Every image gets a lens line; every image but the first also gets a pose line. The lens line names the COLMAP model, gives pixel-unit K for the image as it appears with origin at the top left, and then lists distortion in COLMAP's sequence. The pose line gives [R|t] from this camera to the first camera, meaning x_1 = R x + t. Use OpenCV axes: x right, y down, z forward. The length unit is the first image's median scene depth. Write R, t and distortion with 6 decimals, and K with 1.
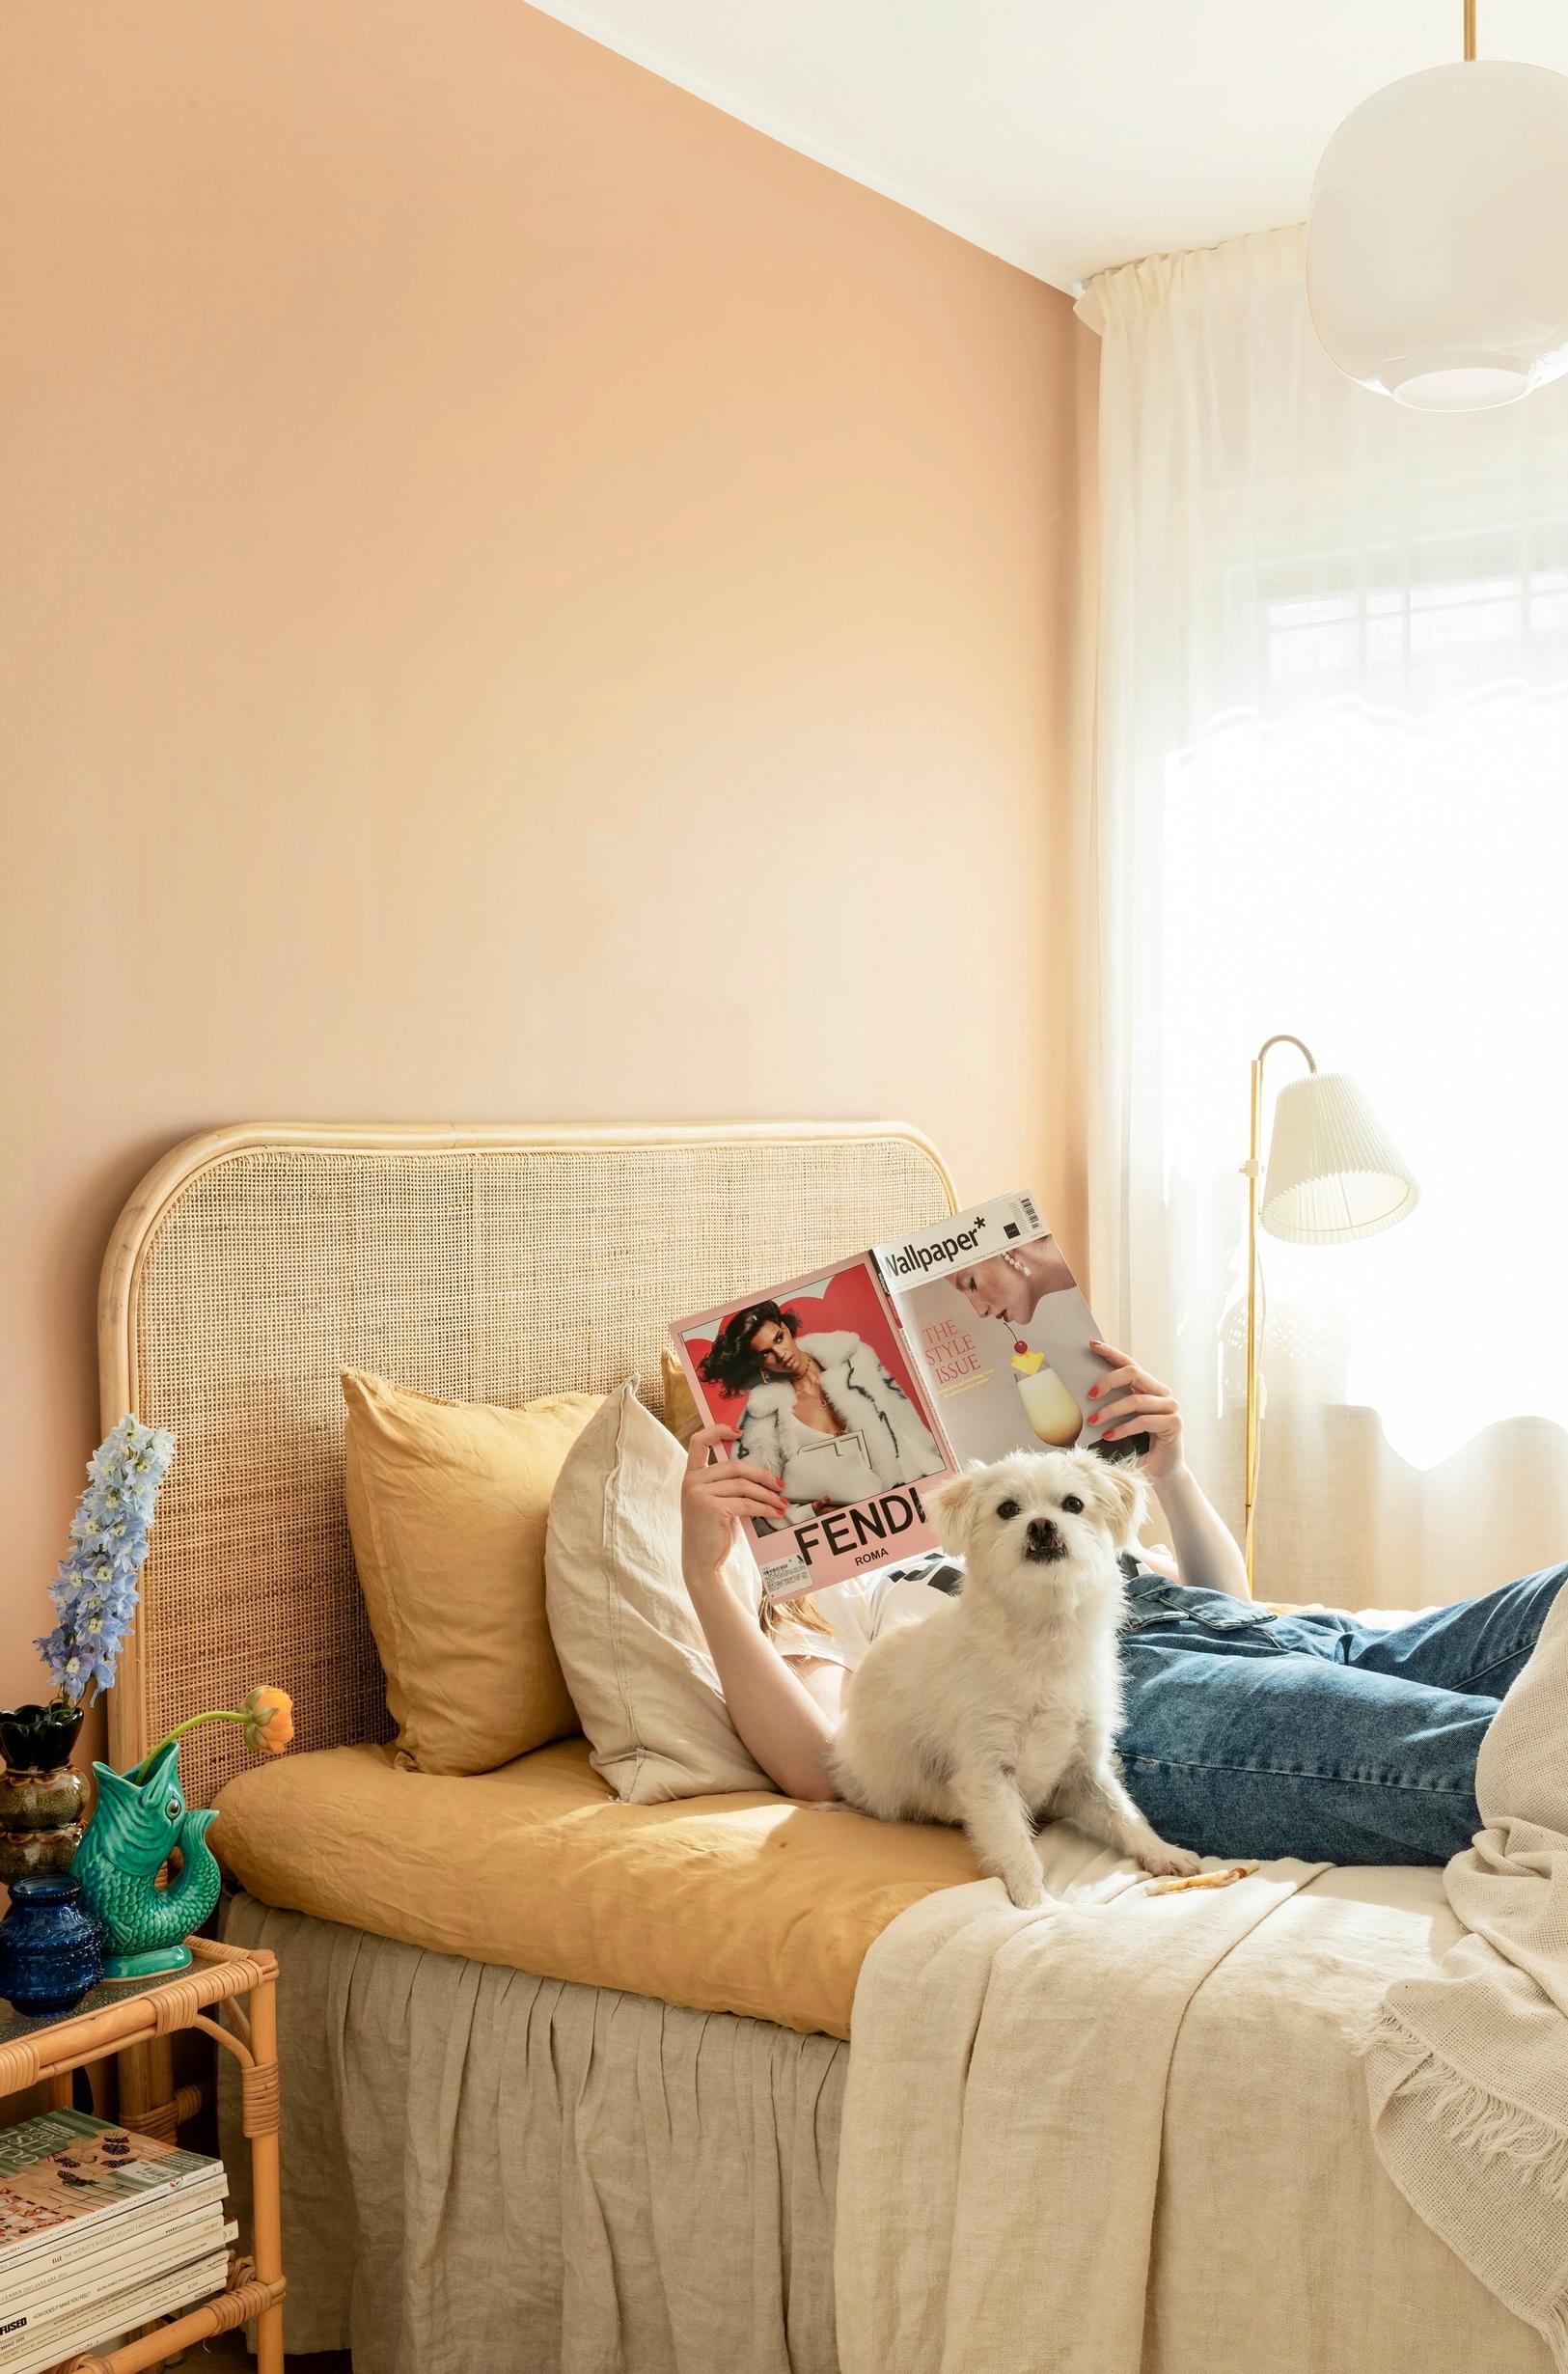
lens RADIAL K [[2155.9, 0, 783.2], [0, 2155.9, 1186.2], [0, 0, 1]] dist [0.001452, 0.000000]
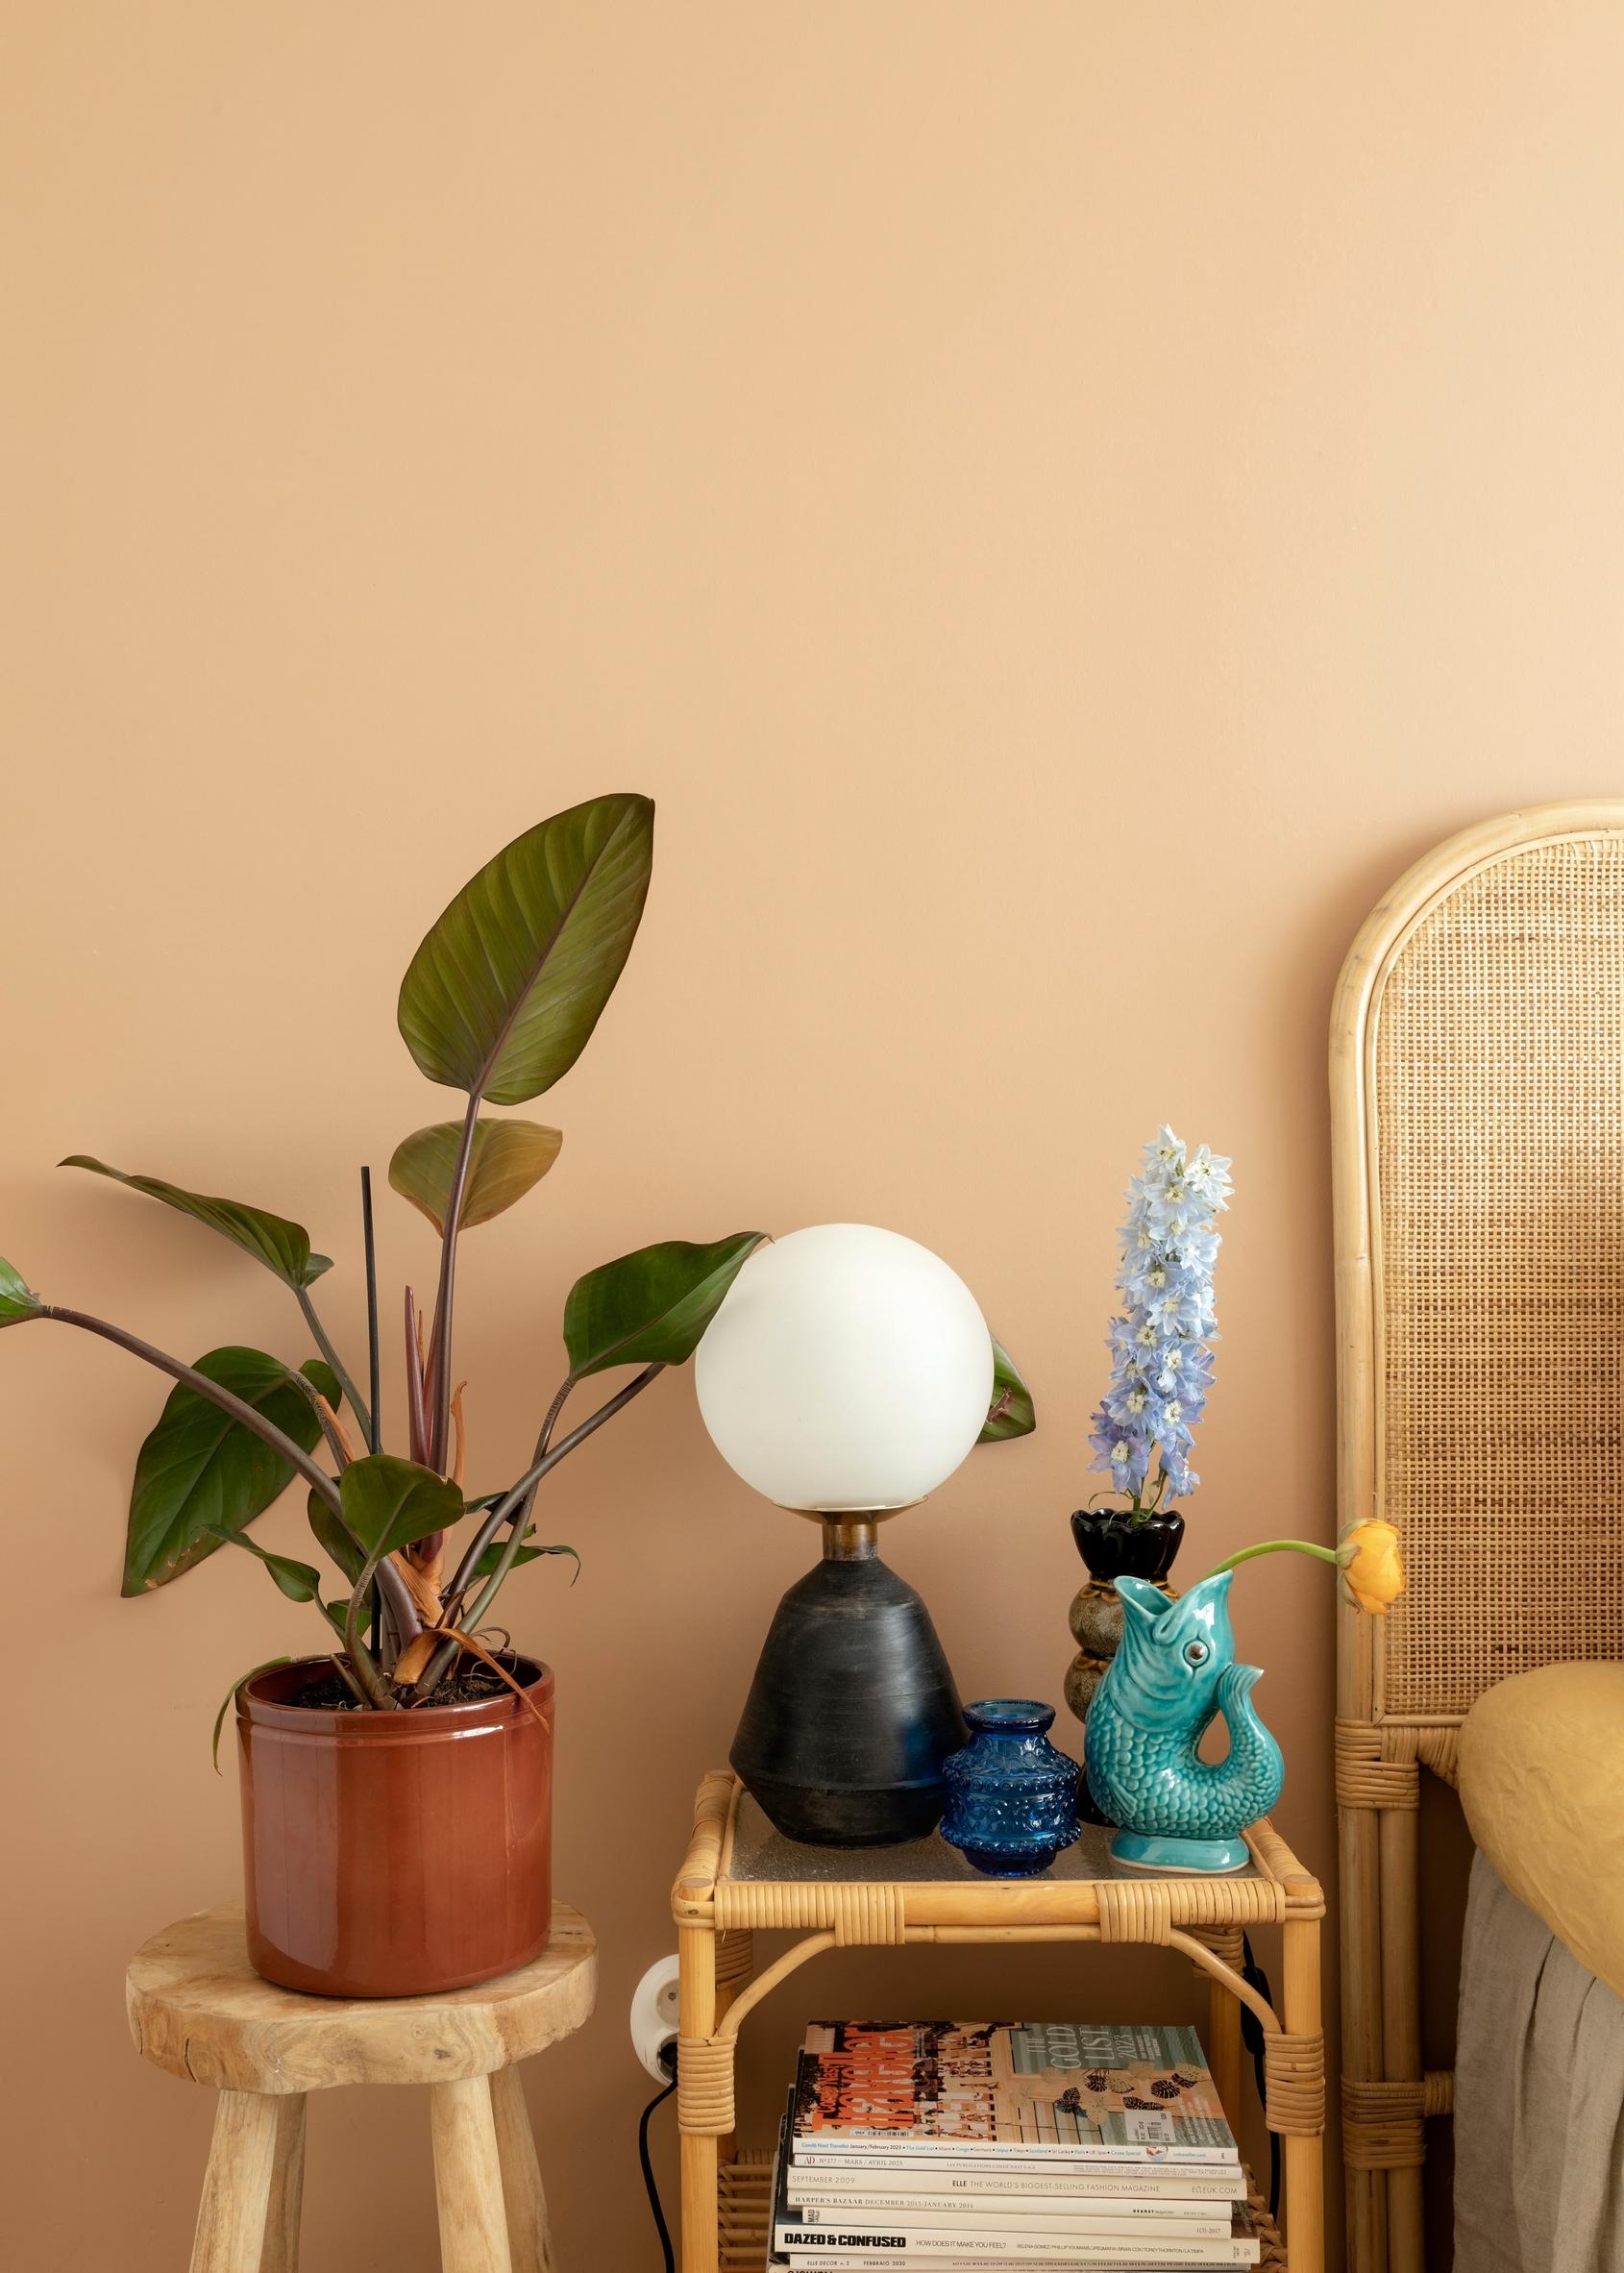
lens RADIAL K [[2223.8, 0, 811.4], [0, 2223.8, 1139.3], [0, 0, 1]] dist [0.009529, 0.000000]
pose [[0.629461, -0.002735, -0.777027, 0.226528], [0.006664, 0.999976, 0.001879, 0.106895], [0.777004, -0.006361, 0.629464, 0.406319]]
